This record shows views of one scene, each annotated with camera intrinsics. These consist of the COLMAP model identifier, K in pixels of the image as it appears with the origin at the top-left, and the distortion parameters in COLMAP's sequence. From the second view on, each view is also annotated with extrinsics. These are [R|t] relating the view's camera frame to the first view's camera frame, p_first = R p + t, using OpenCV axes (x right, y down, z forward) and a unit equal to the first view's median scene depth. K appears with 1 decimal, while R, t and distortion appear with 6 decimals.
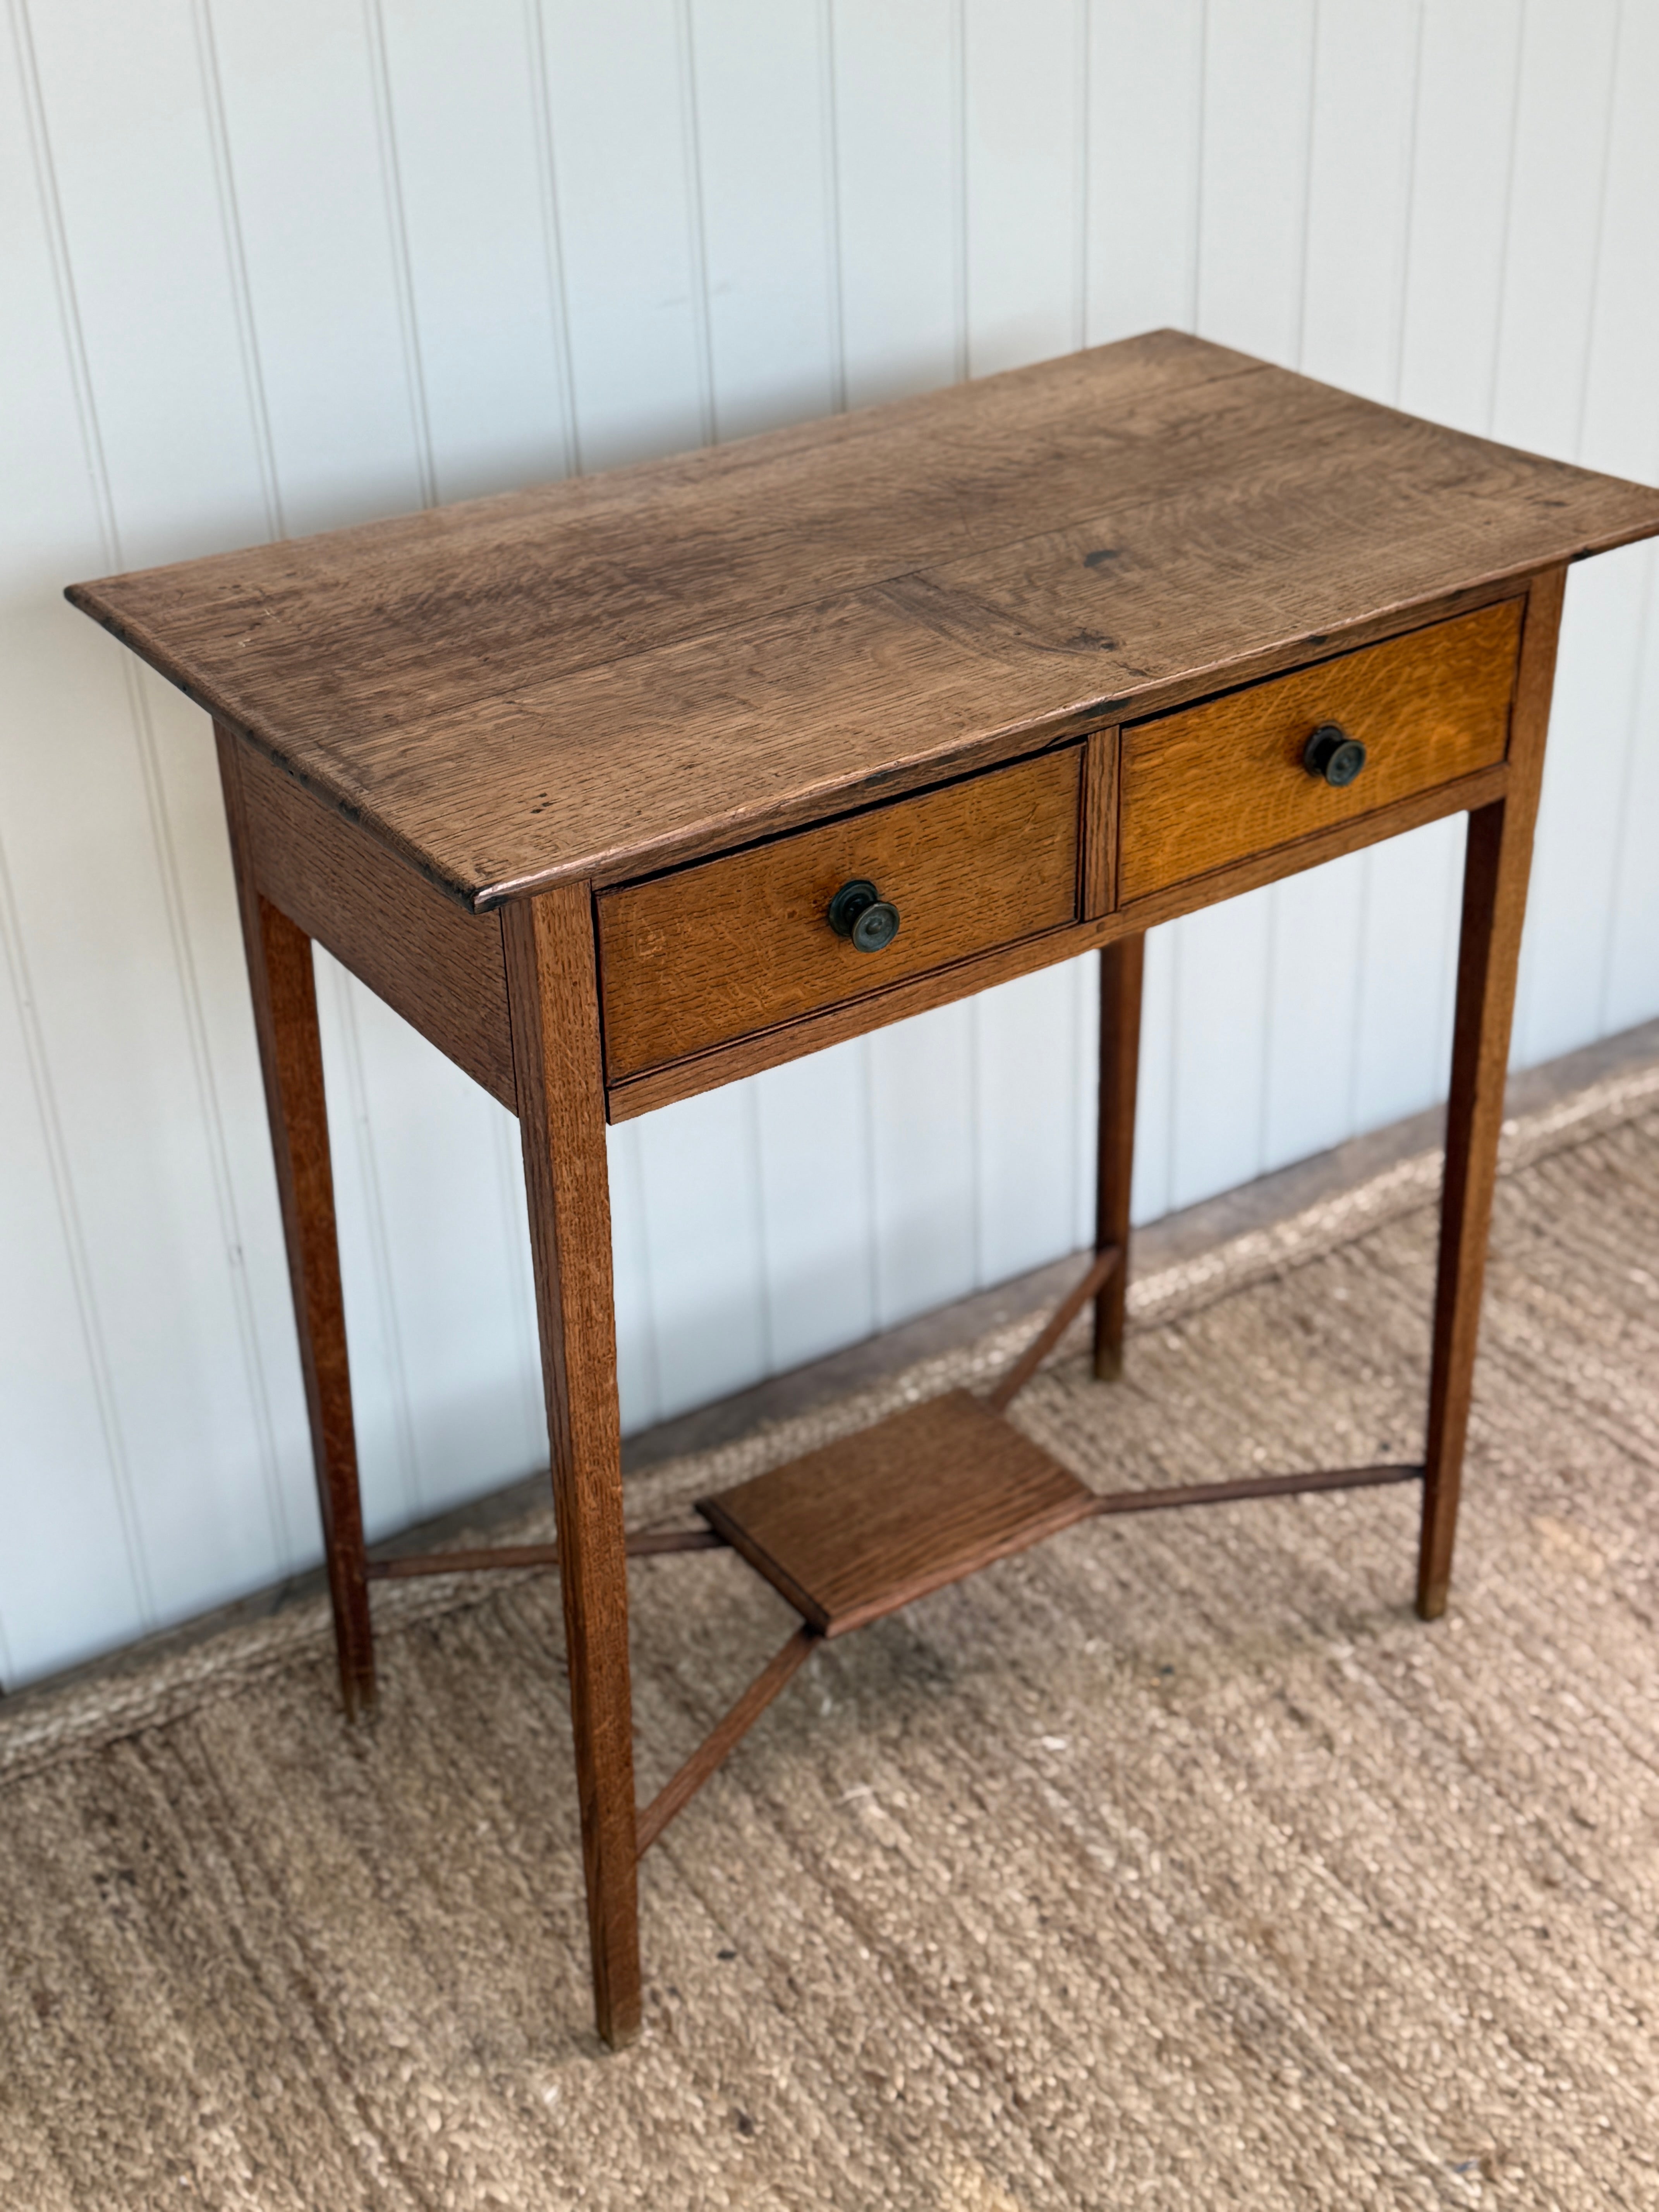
lens RADIAL K [[2834.8, 0, 794.0], [0, 2834.8, 1112.1], [0, 0, 1]] dist [0.197683, -0.509108]
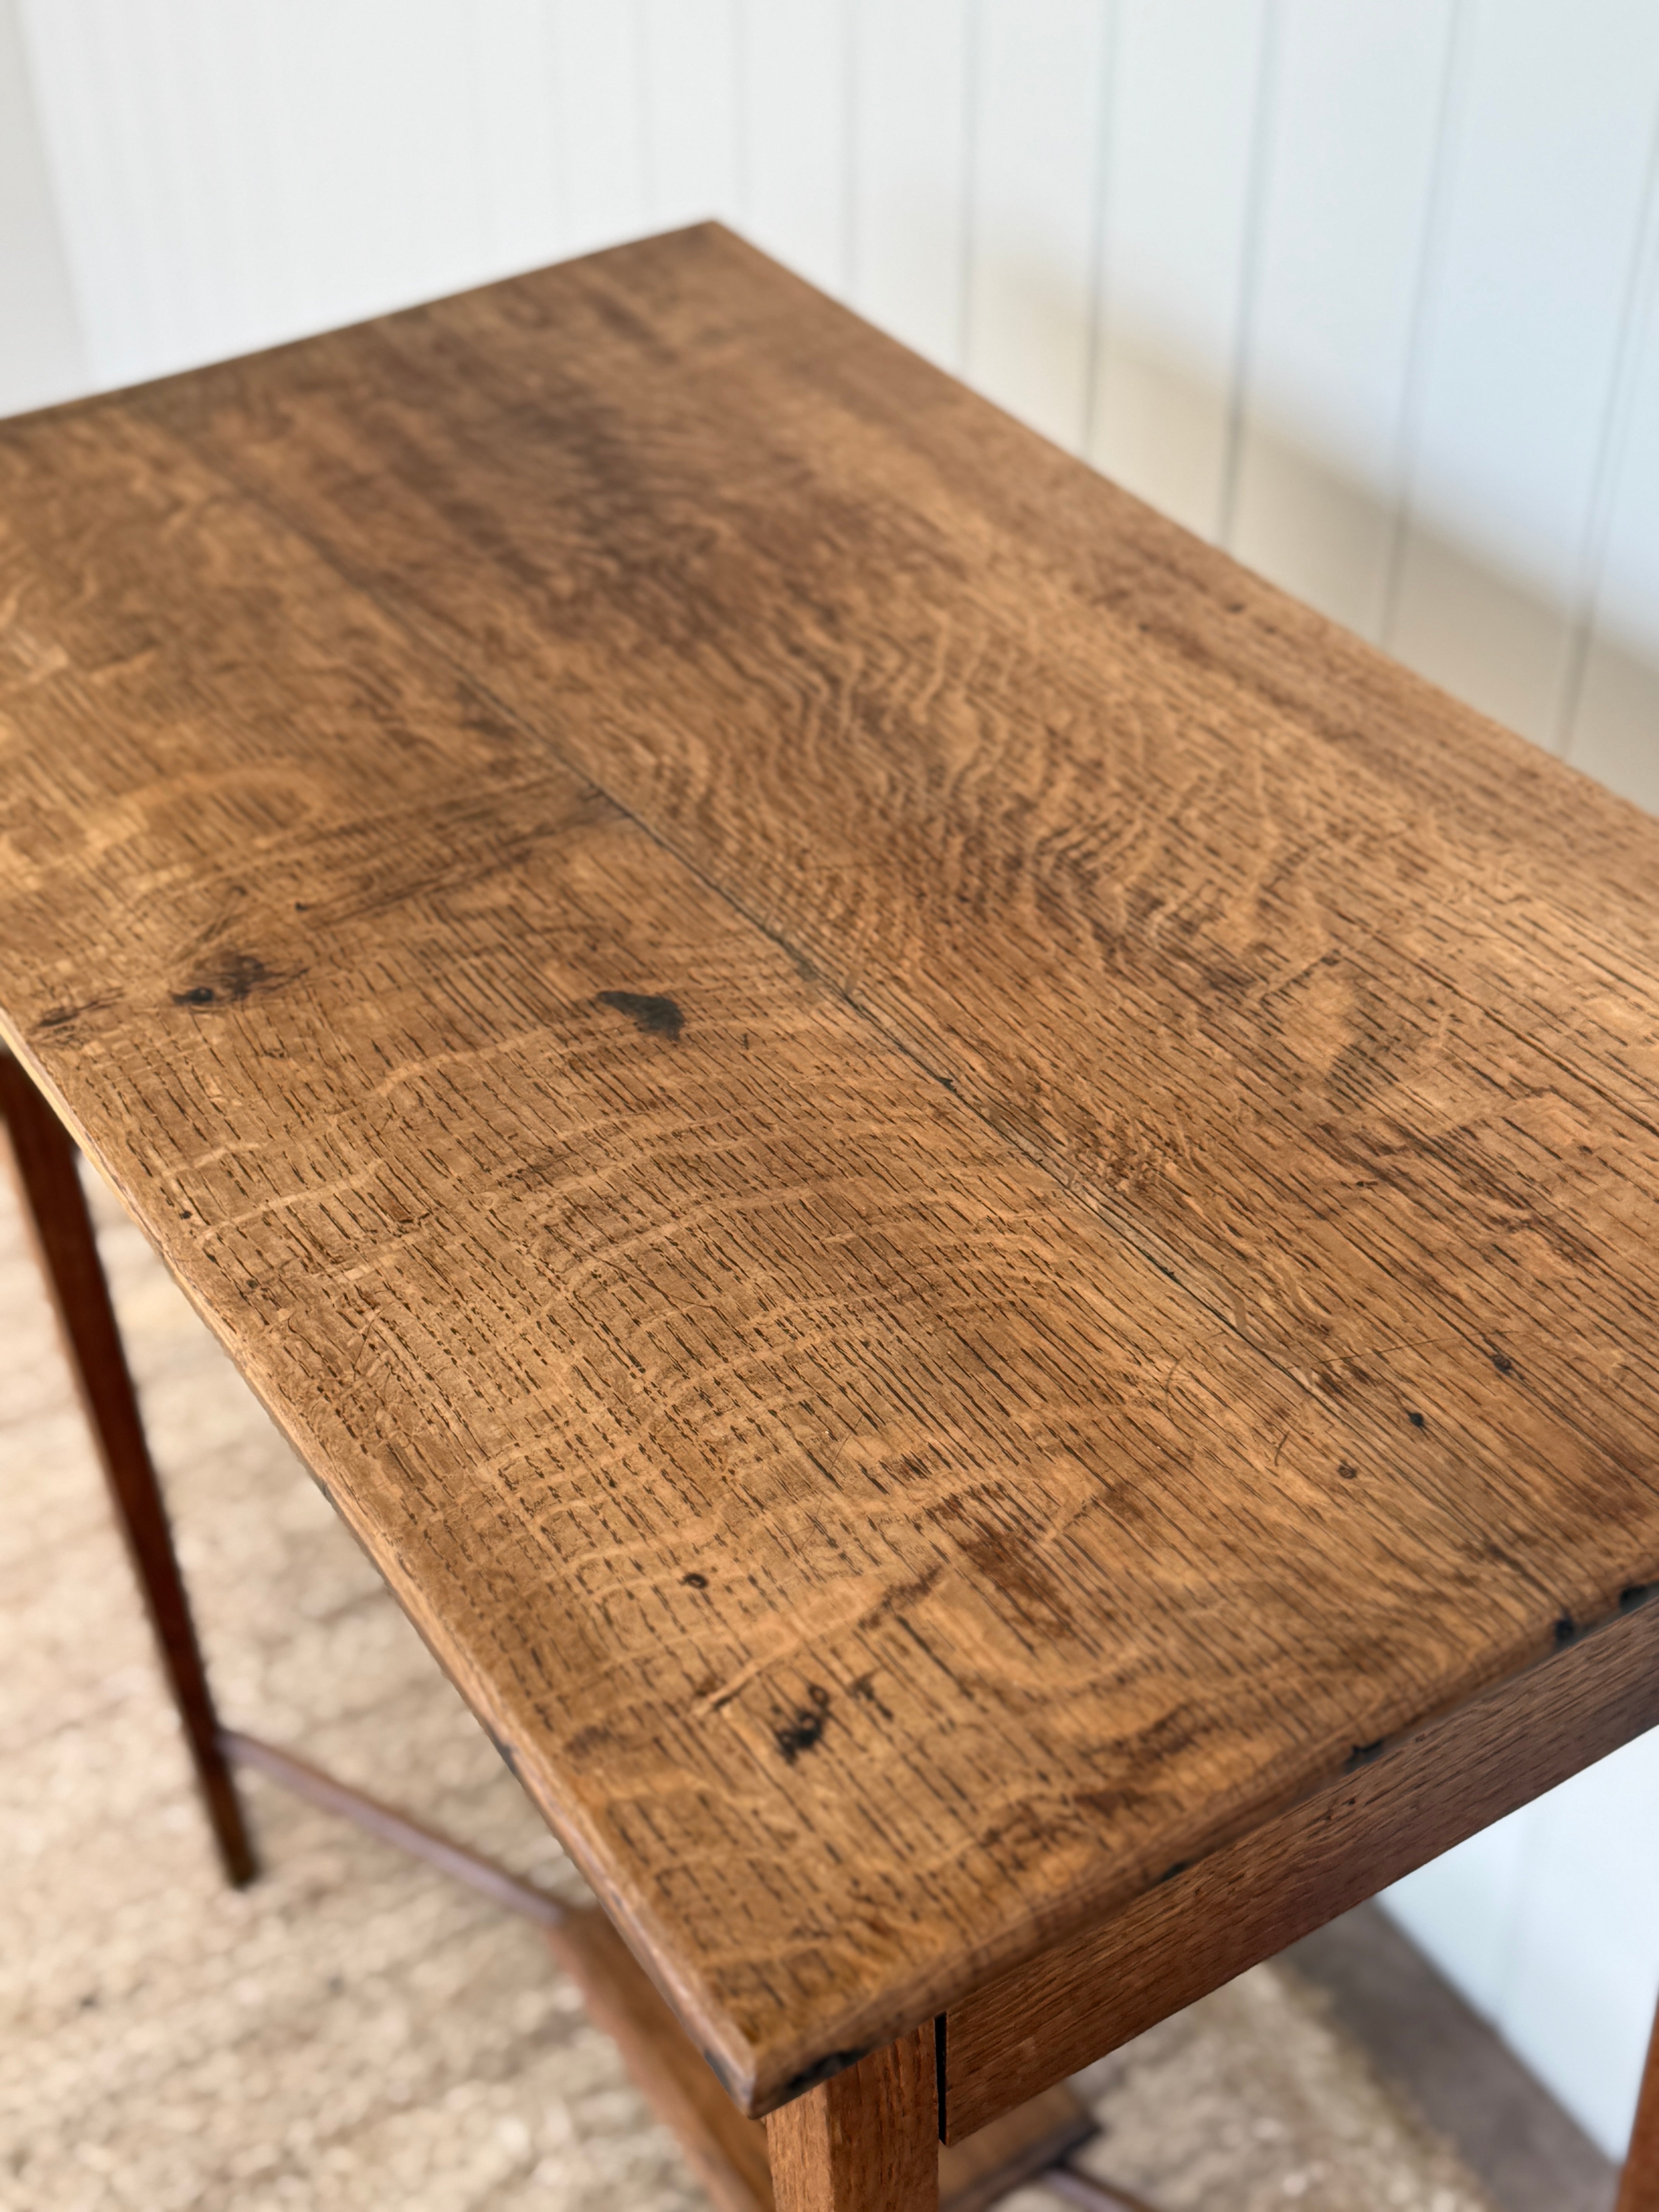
lens RADIAL K [[2864.3, 0, 829.5], [0, 2864.3, 1106.0], [0, 0, 1]] dist [0.185505, -0.471006]
pose [[-0.026271, 0.656039, -0.754270, 0.478419], [-0.490496, 0.648999, 0.581562, -0.470061], [0.871048, 0.385244, 0.304734, 0.816658]]
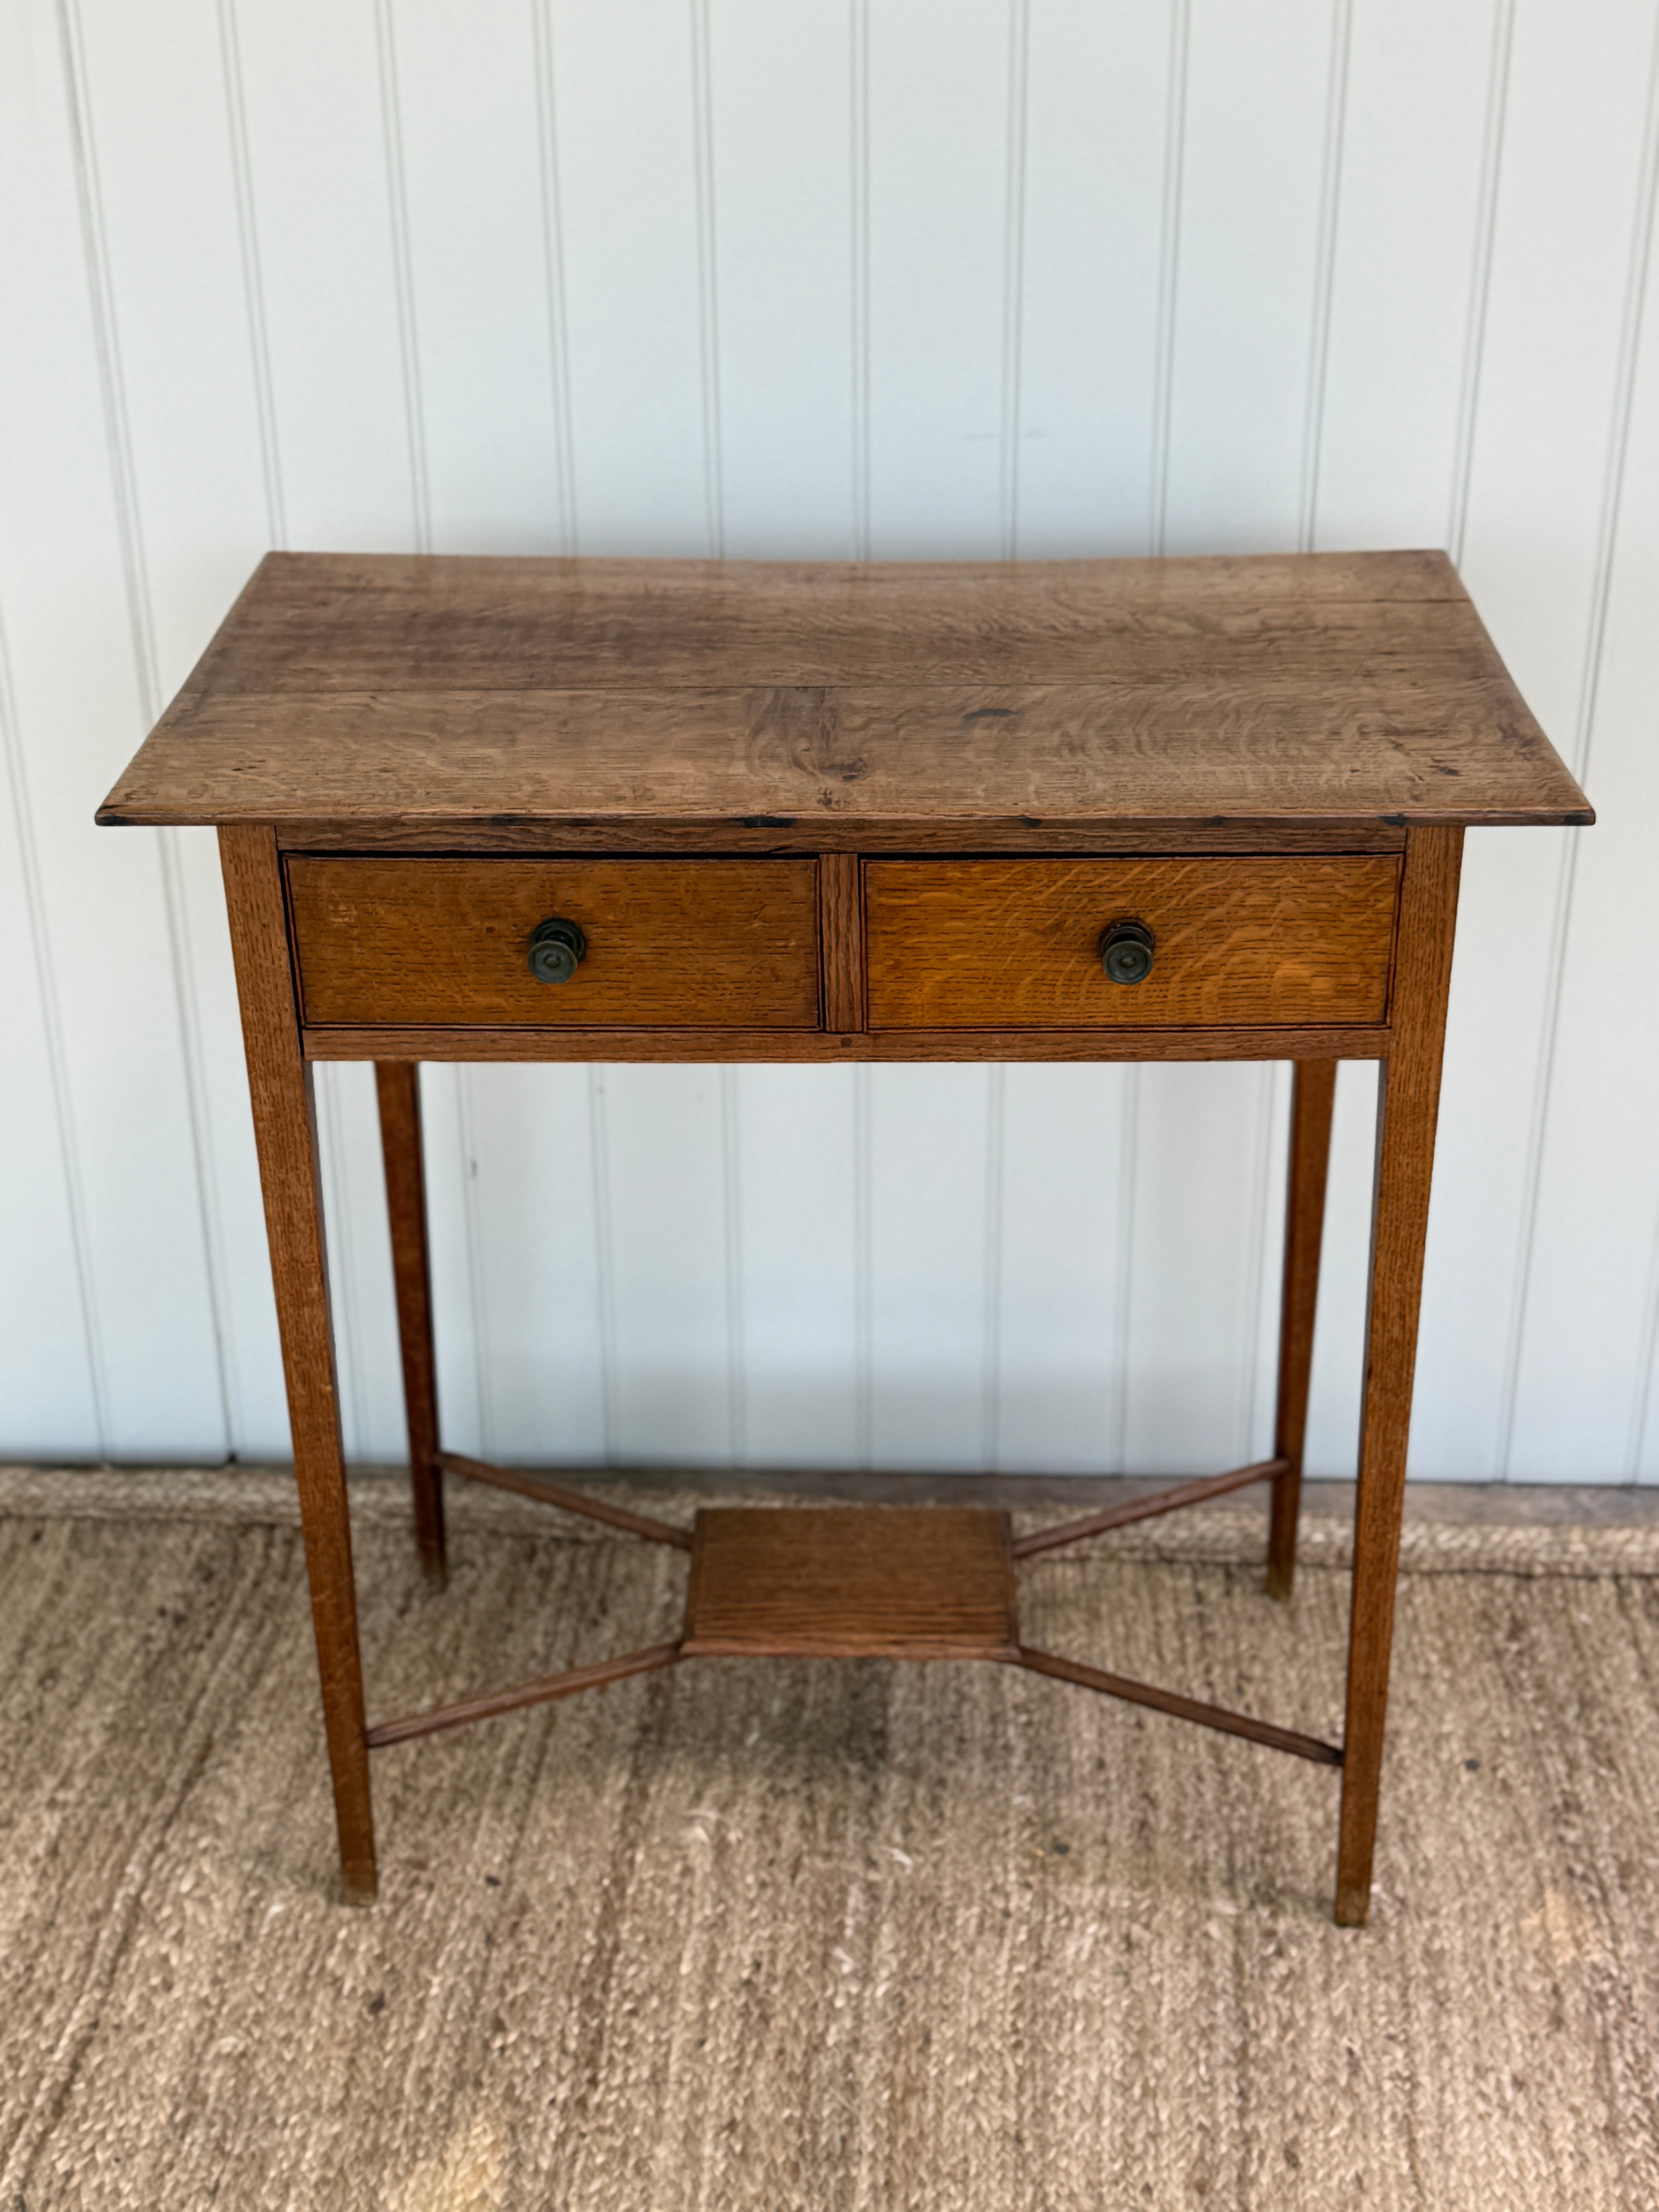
lens RADIAL K [[2830.5, 0, 823.4], [0, 2830.5, 1114.4], [0, 0, 1]] dist [0.210192, -0.560035]
pose [[0.814721, 0.288830, -0.502799, 0.581060], [-0.311760, 0.949312, 0.040160, -0.072335], [0.488912, 0.124033, 0.863470, 0.083839]]
